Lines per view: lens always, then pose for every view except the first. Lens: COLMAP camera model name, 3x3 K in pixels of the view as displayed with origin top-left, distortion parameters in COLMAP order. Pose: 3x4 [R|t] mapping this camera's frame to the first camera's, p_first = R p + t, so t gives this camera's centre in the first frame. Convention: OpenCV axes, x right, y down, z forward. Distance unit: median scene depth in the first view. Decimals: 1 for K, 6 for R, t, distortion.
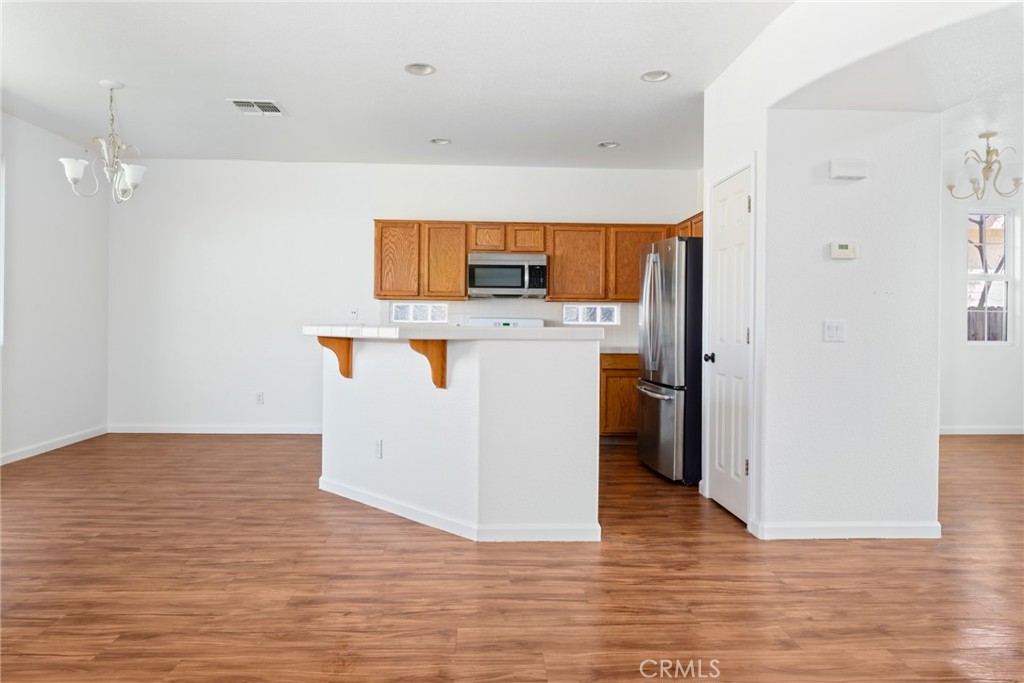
lens RADIAL K [[633.3, 0, 511.9], [0, 633.3, 336.8], [0, 0, 1]] dist [0.010586, 0.001361]
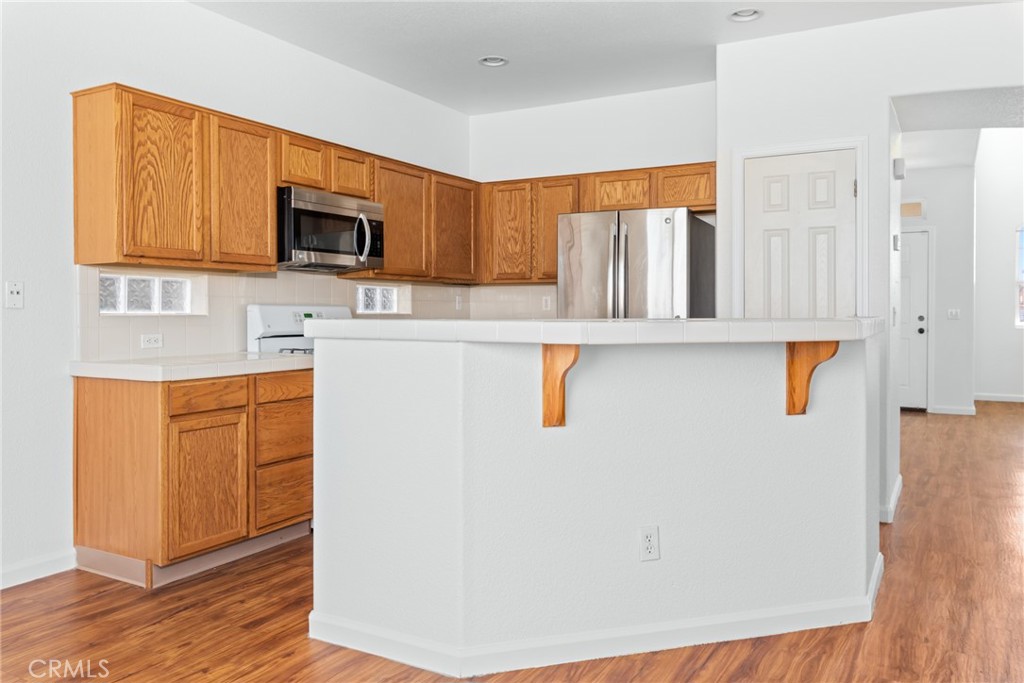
lens RADIAL K [[781.4, 0, 512.1], [0, 781.4, 337.7], [0, 0, 1]] dist [-0.001763, -0.003882]
pose [[0.526028, -0.038270, 0.849606, -0.542485], [0.023630, 0.999259, 0.030381, -0.017067], [-0.850139, 0.004095, 0.526543, 0.476889]]
